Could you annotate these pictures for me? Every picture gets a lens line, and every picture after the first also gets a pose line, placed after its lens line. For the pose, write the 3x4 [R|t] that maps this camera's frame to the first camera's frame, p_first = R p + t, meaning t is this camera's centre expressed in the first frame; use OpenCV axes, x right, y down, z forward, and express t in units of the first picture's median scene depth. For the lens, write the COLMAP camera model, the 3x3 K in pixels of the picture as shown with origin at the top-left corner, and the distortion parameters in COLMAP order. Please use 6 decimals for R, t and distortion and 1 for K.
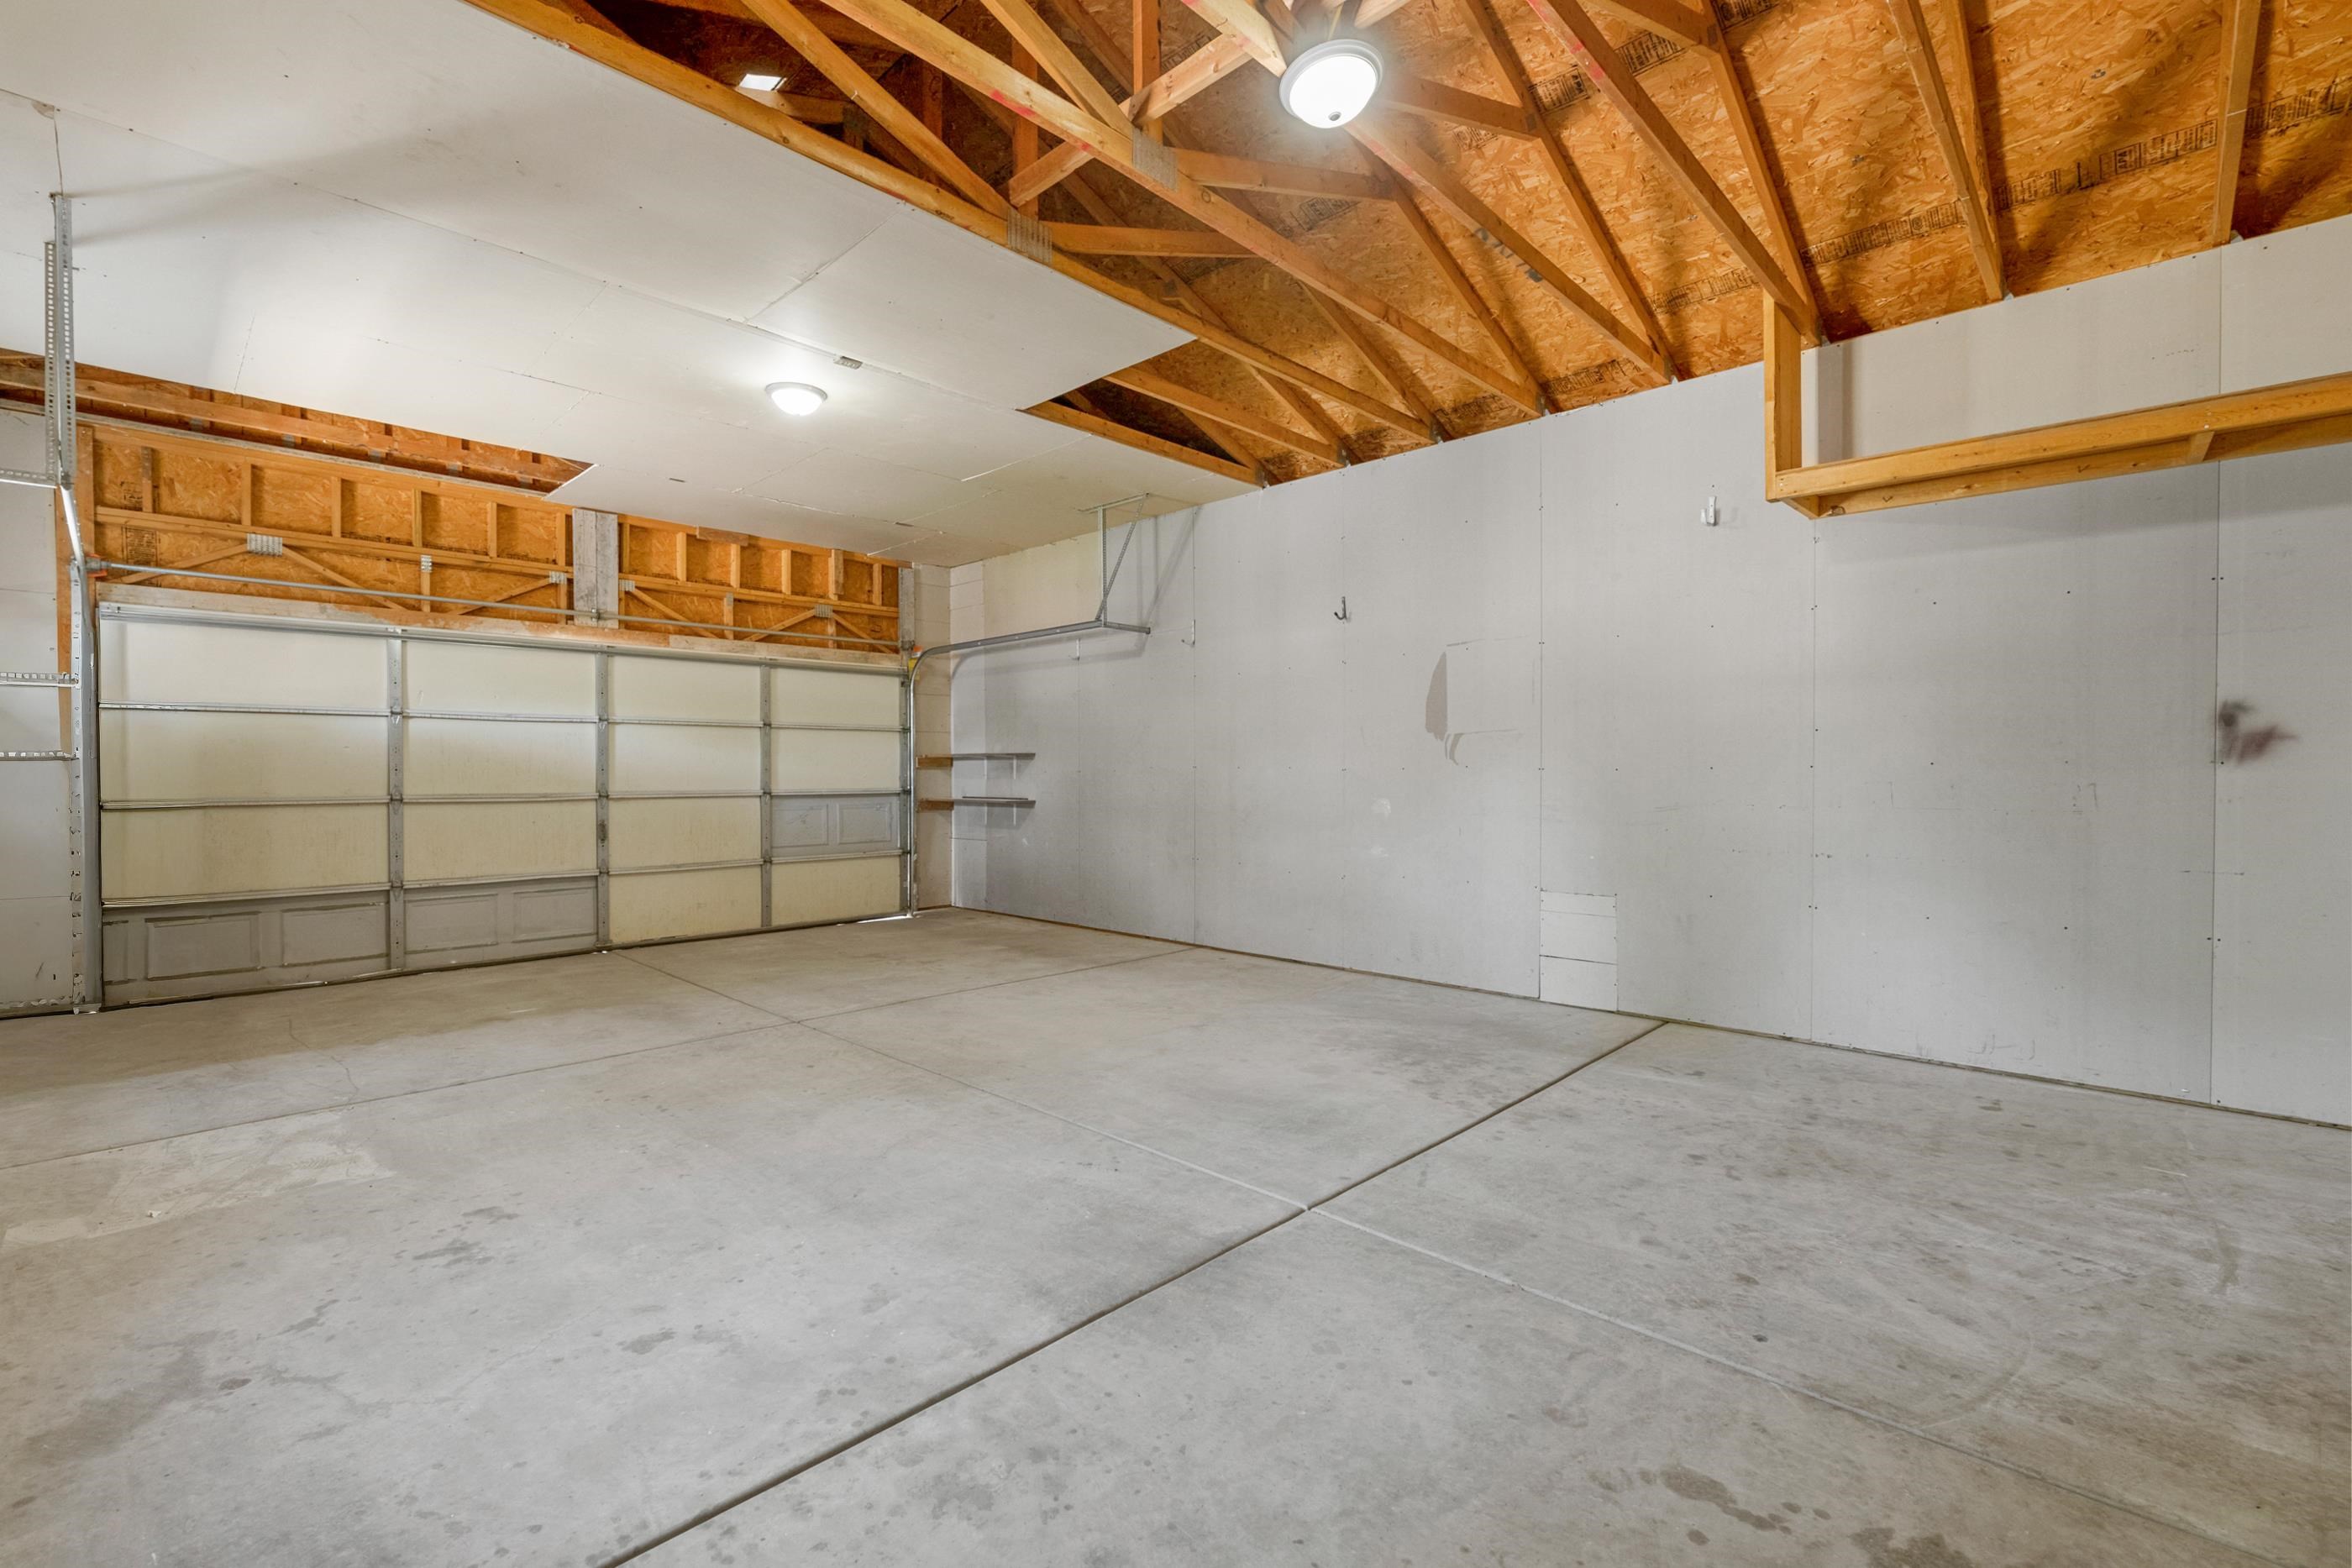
lens RADIAL K [[968.7, 0, 1180.6], [0, 968.7, 790.7], [0, 0, 1]] dist [0.000555, -0.000164]
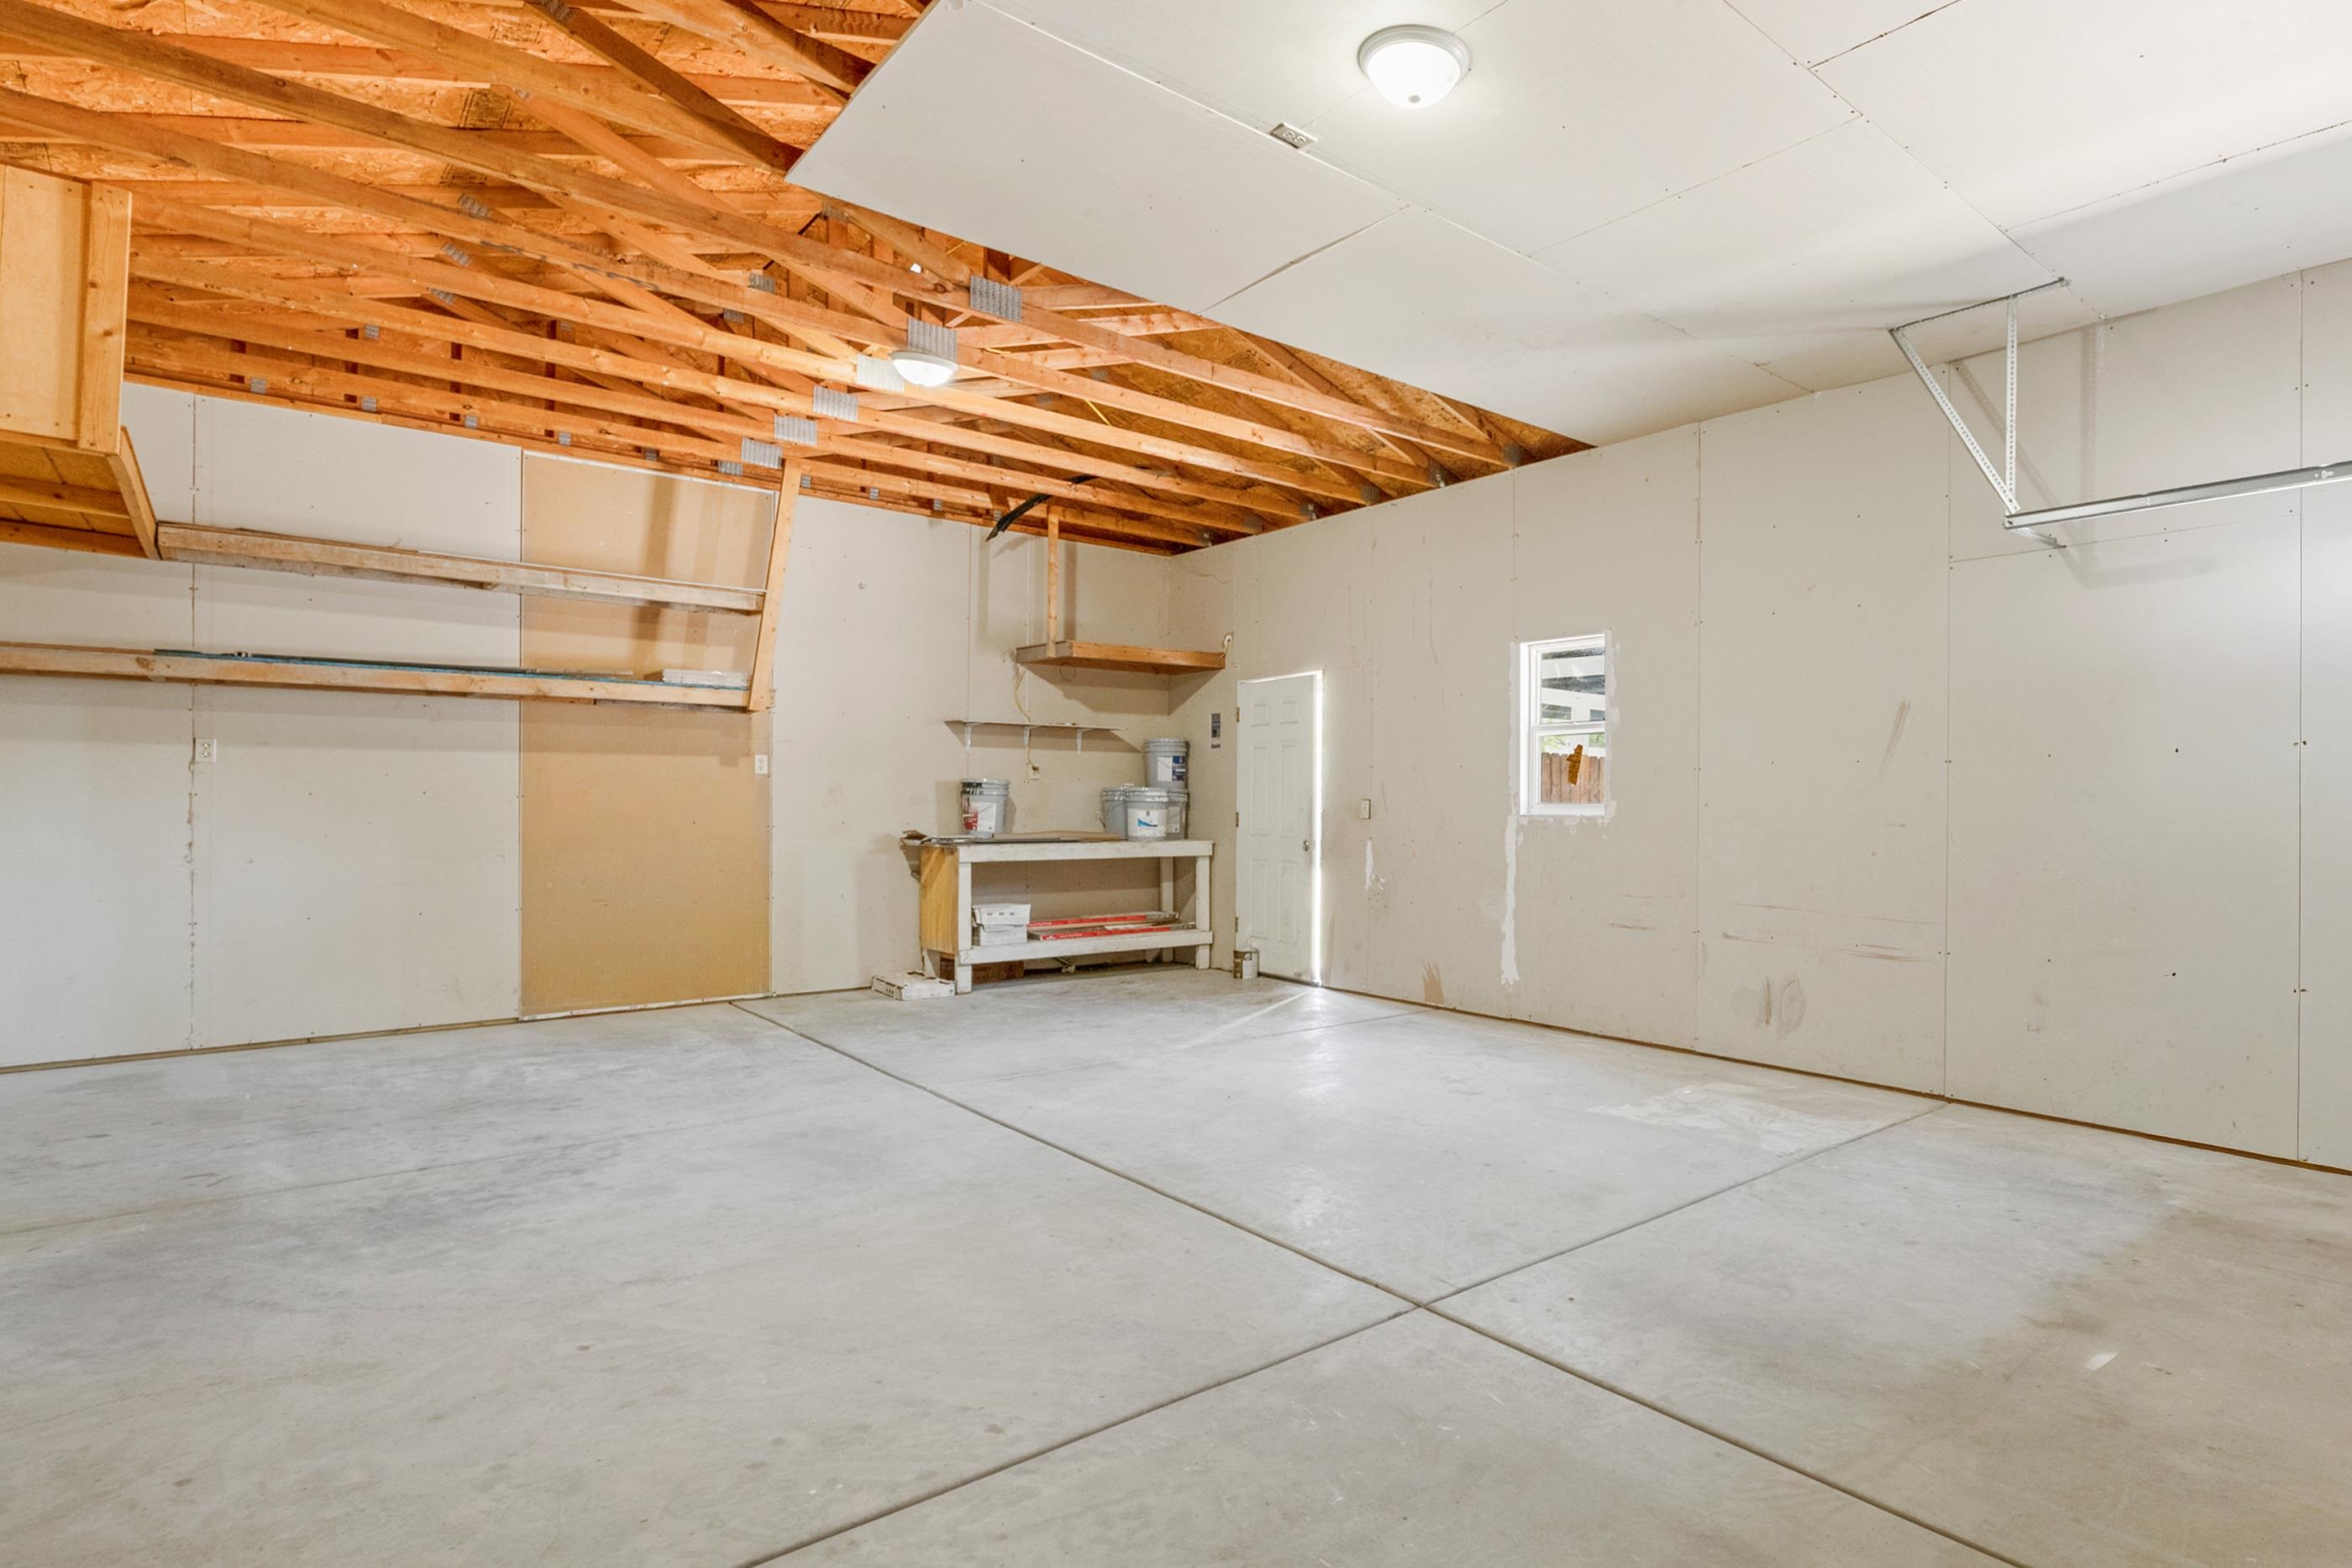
lens RADIAL K [[968.7, 0, 1180.6], [0, 968.7, 790.7], [0, 0, 1]] dist [0.000555, -0.000164]
pose [[-0.962501, -0.002857, 0.271264, -0.446157], [-0.000215, 0.999952, 0.009771, -0.020575], [-0.271279, 0.009346, -0.962455, 1.623779]]
